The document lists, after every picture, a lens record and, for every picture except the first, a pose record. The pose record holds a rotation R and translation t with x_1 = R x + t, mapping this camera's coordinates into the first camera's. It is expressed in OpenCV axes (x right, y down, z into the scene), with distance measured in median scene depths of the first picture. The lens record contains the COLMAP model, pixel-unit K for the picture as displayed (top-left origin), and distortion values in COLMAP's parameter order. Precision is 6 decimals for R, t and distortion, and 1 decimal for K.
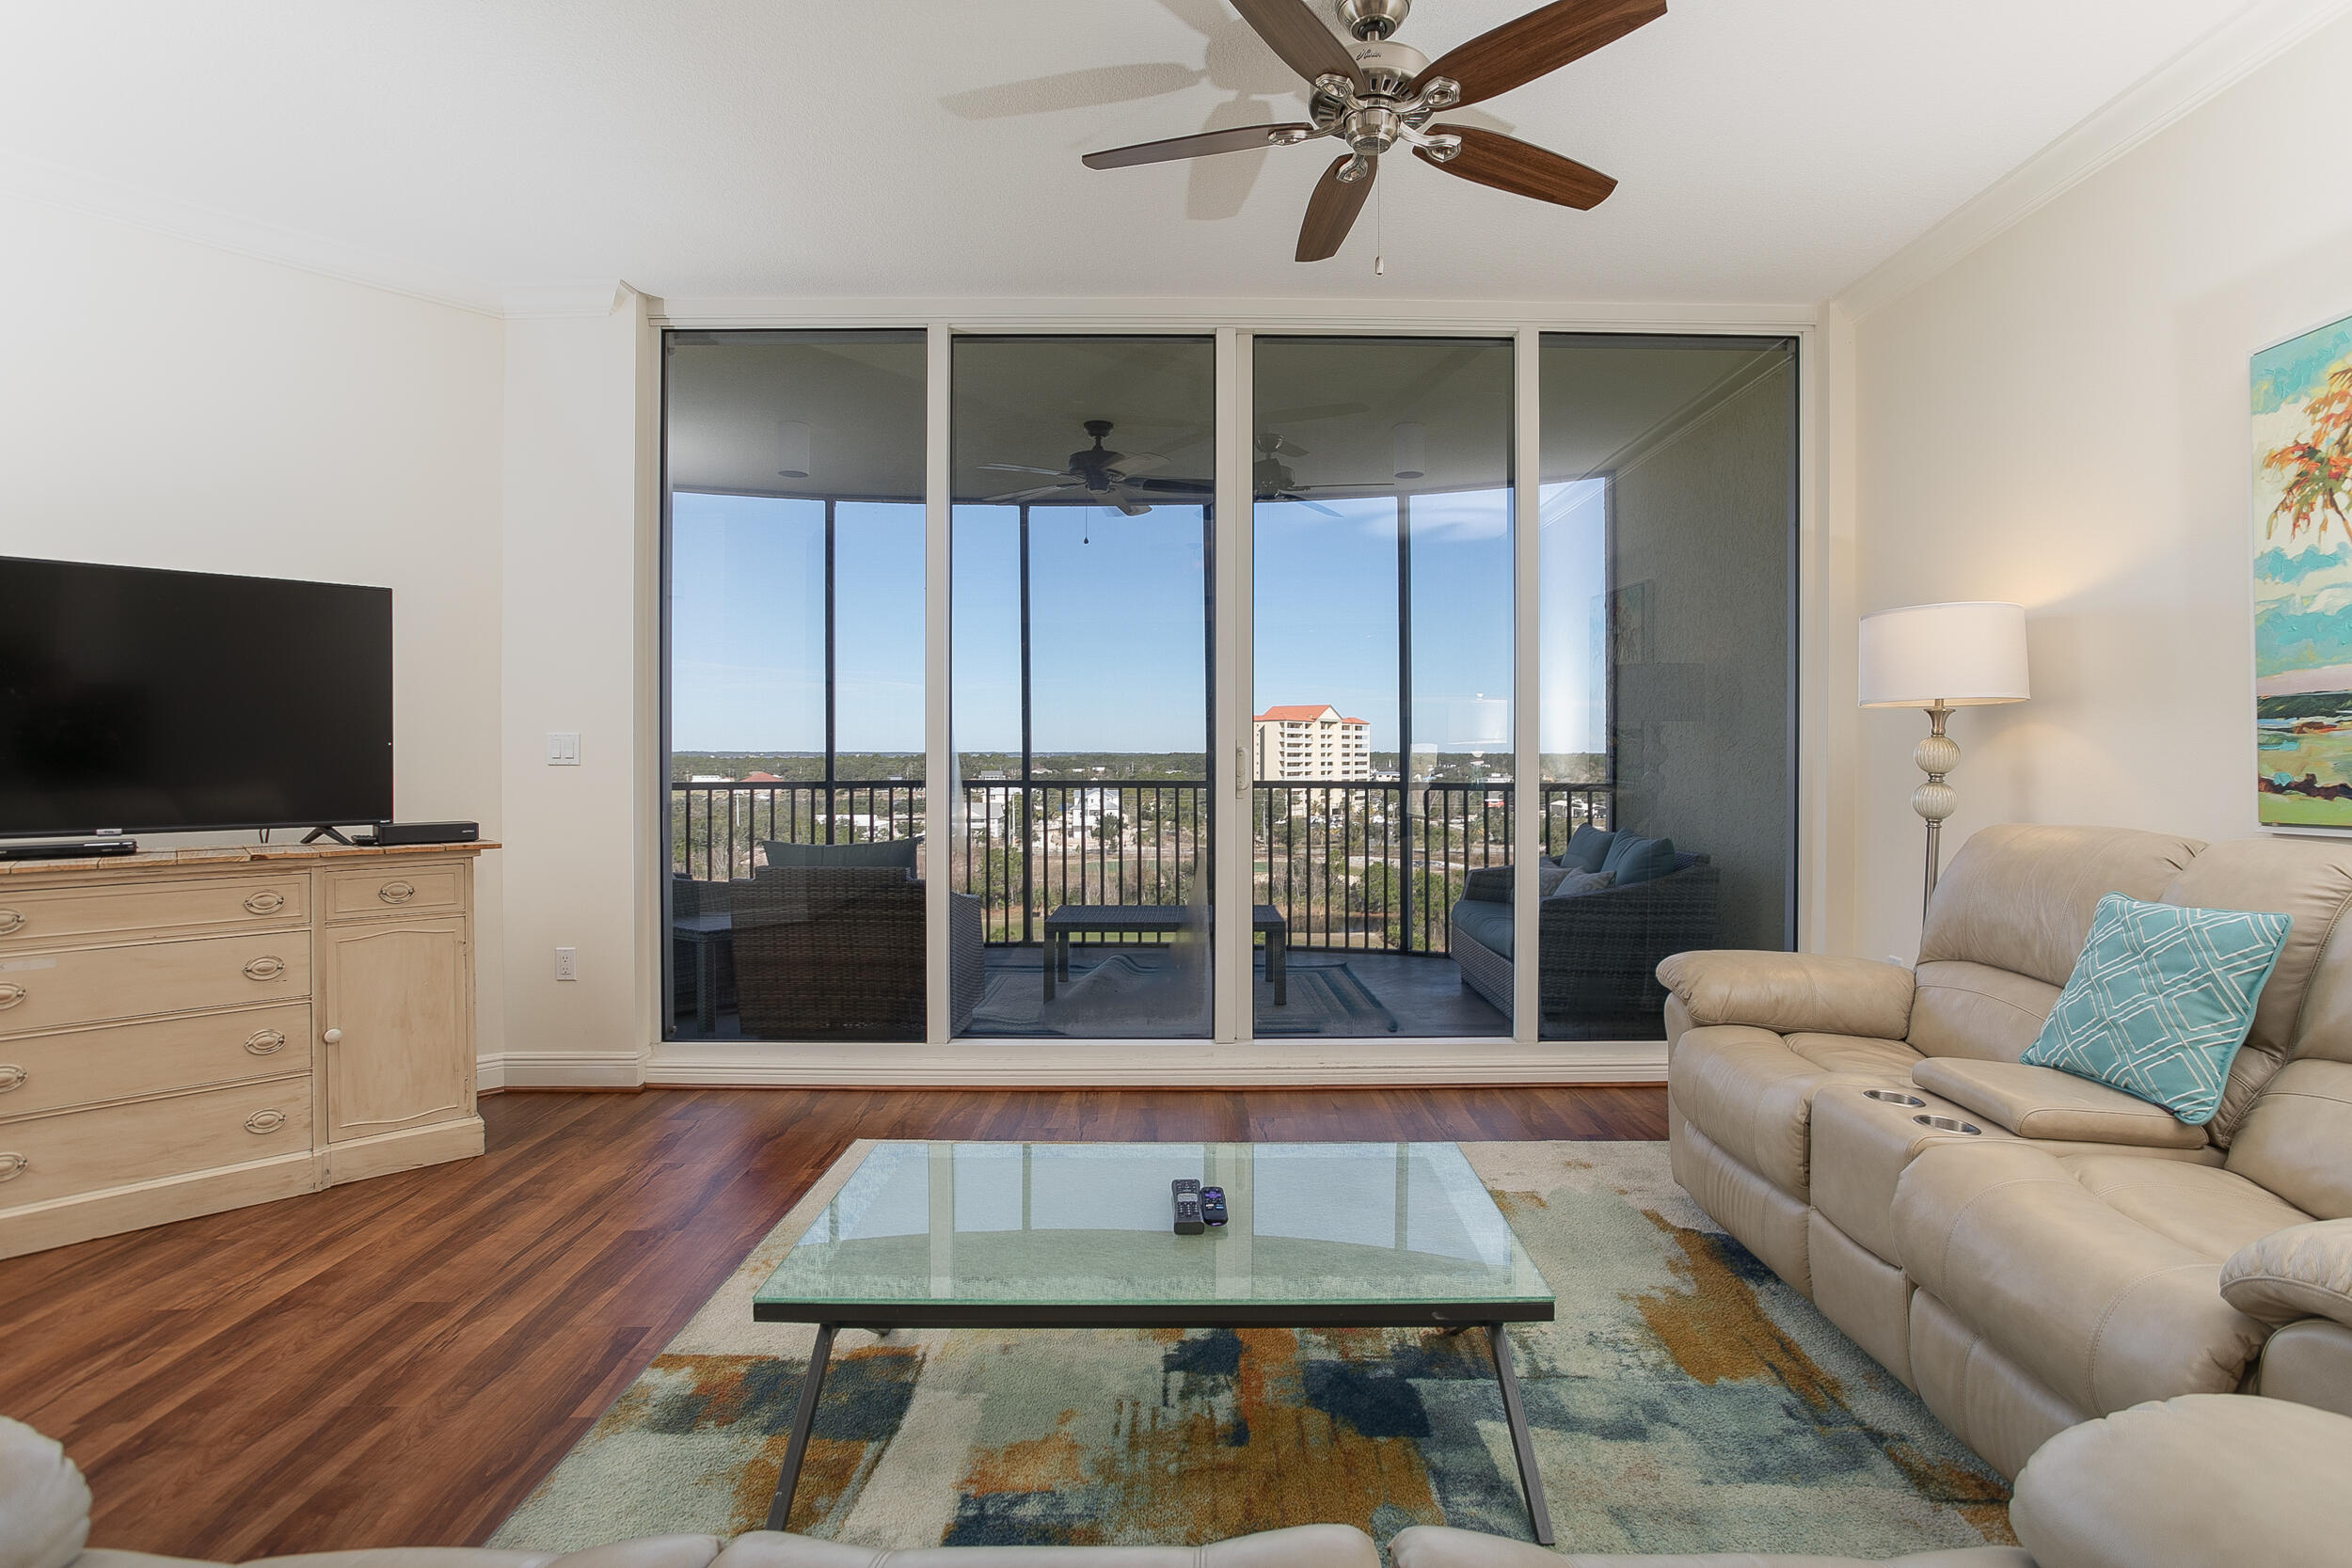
lens RADIAL K [[1144.1, 0, 1203.2], [0, 1144.1, 759.4], [0, 0, 1]] dist [-0.058672, 0.037938]
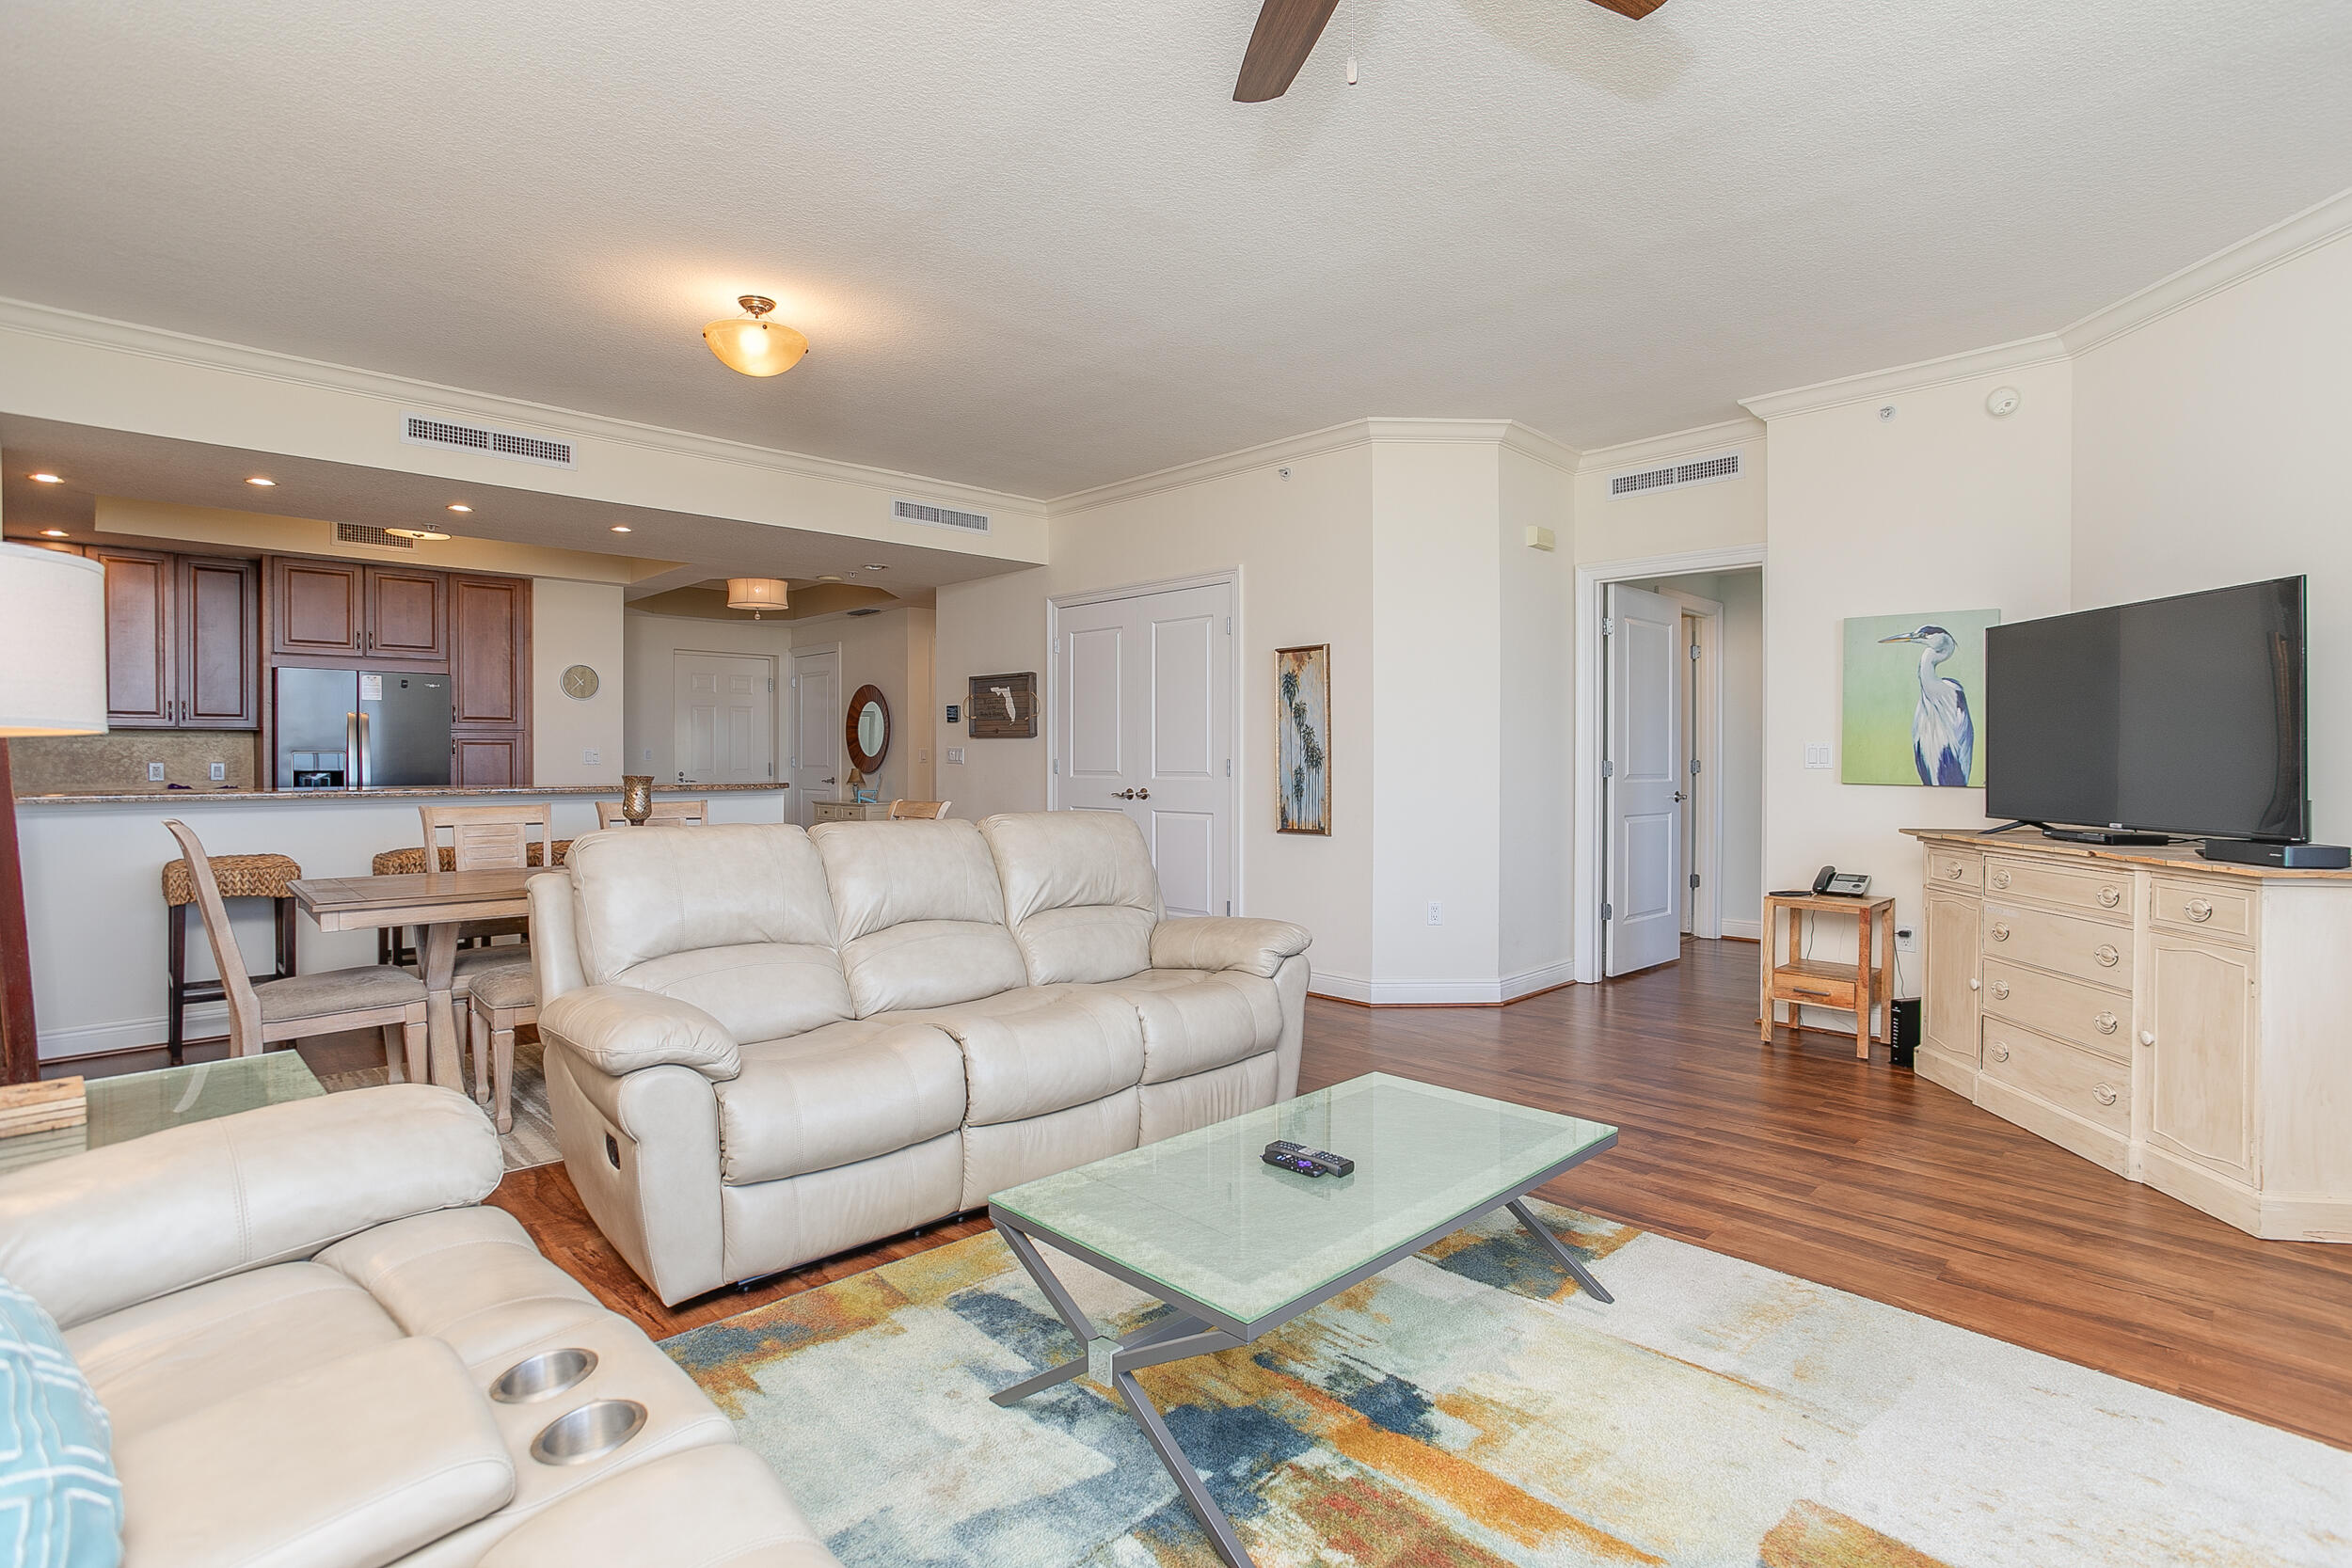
lens RADIAL K [[1149.6, 0, 1215.5], [0, 1149.6, 761.6], [0, 0, 1]] dist [-0.062992, 0.023080]
pose [[-0.714866, 0.000527, -0.699261, 0.662072], [-0.006232, 0.999955, 0.007125, -0.011498], [0.699234, 0.009451, -0.714831, 1.353573]]
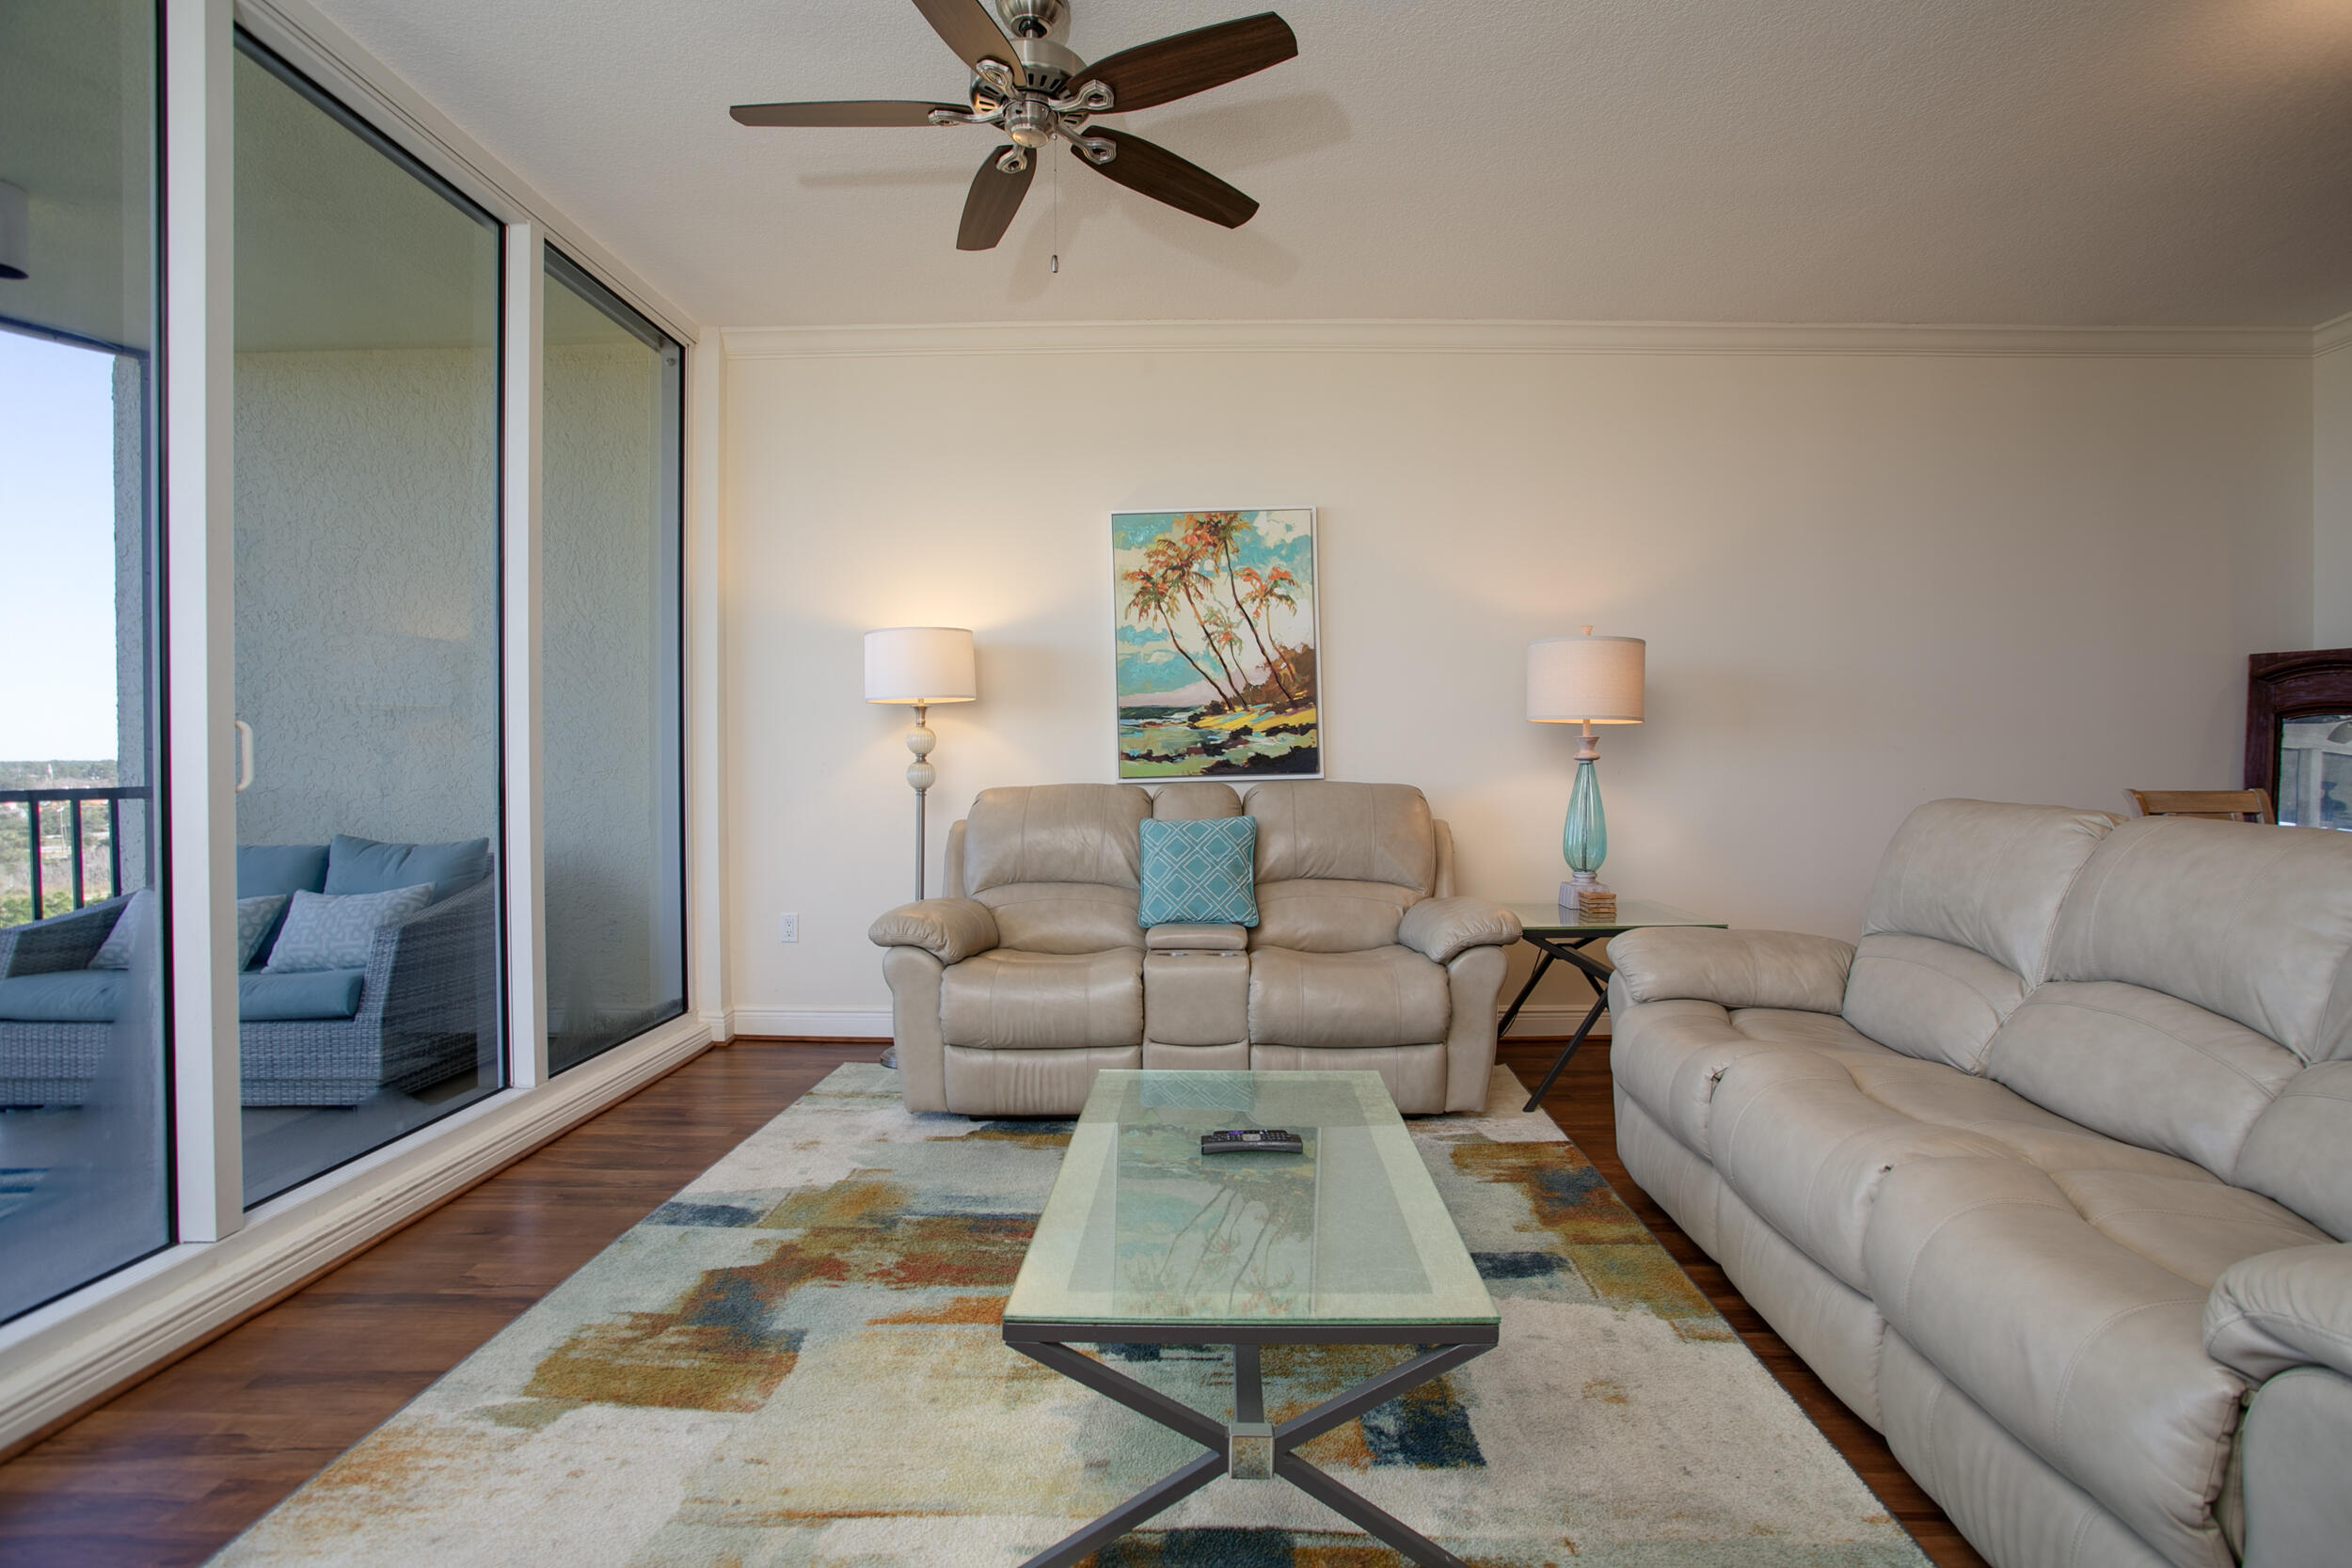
lens RADIAL K [[1149.6, 0, 1215.5], [0, 1149.6, 761.6], [0, 0, 1]] dist [-0.062992, 0.023080]
pose [[0.015787, -0.010099, 0.999824, -0.844846], [0.011186, 0.999888, 0.009923, 0.014255], [-0.999813, 0.011028, 0.015898, 0.782025]]
